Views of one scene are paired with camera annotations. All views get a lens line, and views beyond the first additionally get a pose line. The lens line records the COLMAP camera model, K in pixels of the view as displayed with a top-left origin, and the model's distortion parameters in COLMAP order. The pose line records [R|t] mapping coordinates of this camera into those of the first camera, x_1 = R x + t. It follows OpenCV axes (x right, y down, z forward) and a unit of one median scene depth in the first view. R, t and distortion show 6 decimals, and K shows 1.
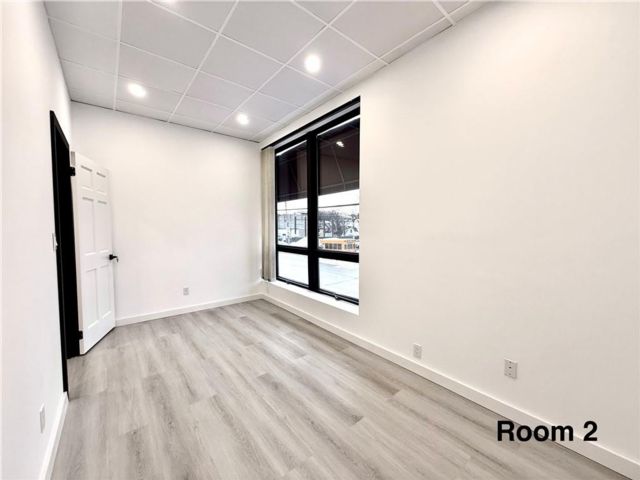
lens RADIAL K [[253.7, 0, 297.3], [0, 253.7, 256.4], [0, 0, 1]] dist [-0.000221, 0.000007]
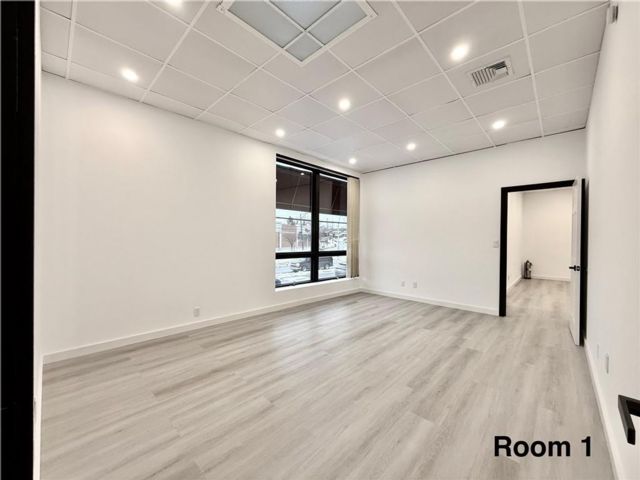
lens RADIAL K [[255.5, 0, 319.0], [0, 255.5, 240.3], [0, 0, 1]] dist [0.000559, 0.000057]
pose [[-0.166950, -0.035495, 0.985326, -1.726517], [0.083101, 0.995289, 0.049934, -0.209616], [-0.982457, 0.090218, -0.163214, 1.593060]]
